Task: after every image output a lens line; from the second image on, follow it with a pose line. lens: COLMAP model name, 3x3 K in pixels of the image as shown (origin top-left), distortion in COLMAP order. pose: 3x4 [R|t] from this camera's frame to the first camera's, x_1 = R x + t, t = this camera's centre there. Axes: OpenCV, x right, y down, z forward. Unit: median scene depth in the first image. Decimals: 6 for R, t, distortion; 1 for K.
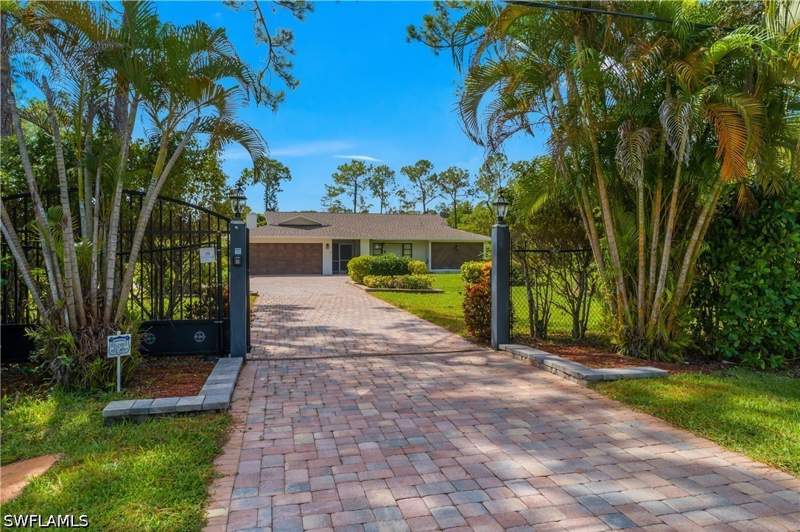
lens RADIAL K [[550.4, 0, 400.0], [0, 550.4, 266.0], [0, 0, 1]] dist [-0.006289, -0.001777]
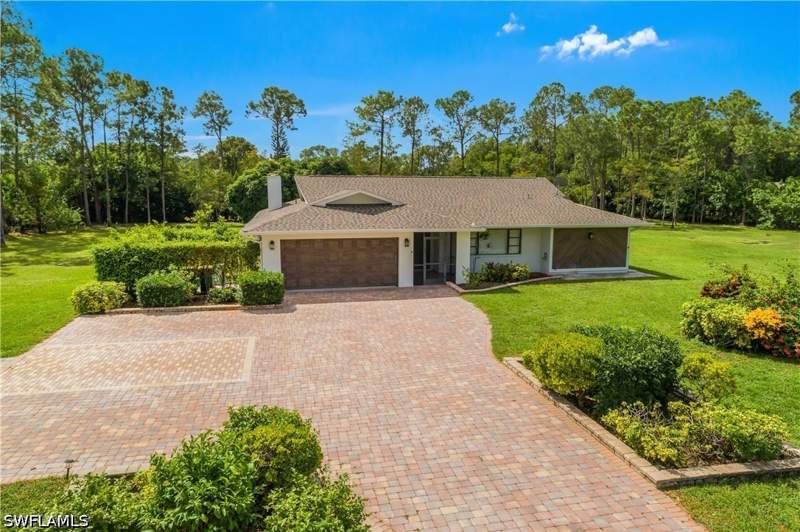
lens RADIAL K [[550.4, 0, 400.0], [0, 550.4, 266.0], [0, 0, 1]] dist [-0.006289, -0.001777]
pose [[0.999994, 0.003412, 0.000512, -0.054629], [-0.003449, 0.992088, 0.125496, -0.034707], [-0.000080, -0.125497, 0.992094, 0.145684]]
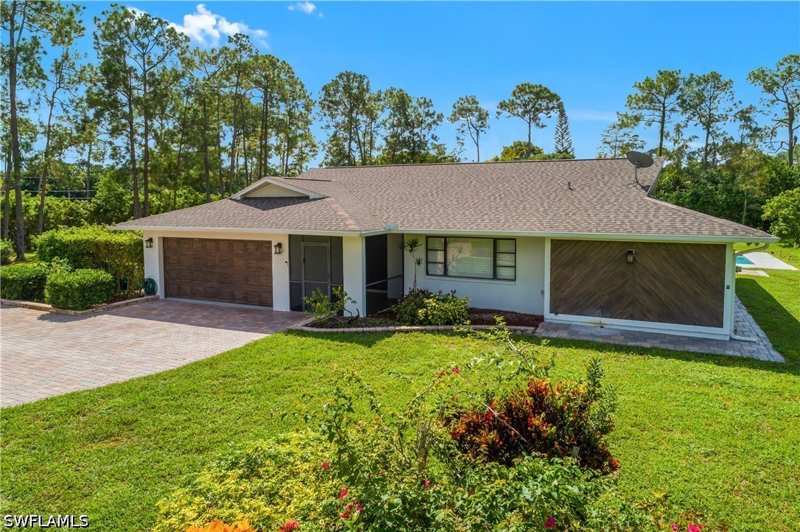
lens RADIAL K [[554.4, 0, 402.2], [0, 554.4, 238.0], [0, 0, 1]] dist [-0.004875, -0.000785]
pose [[0.789714, 0.041975, -0.612038, 0.087634], [-0.007517, 0.998244, 0.058763, -0.028163], [0.613429, -0.041805, 0.788642, 0.276628]]
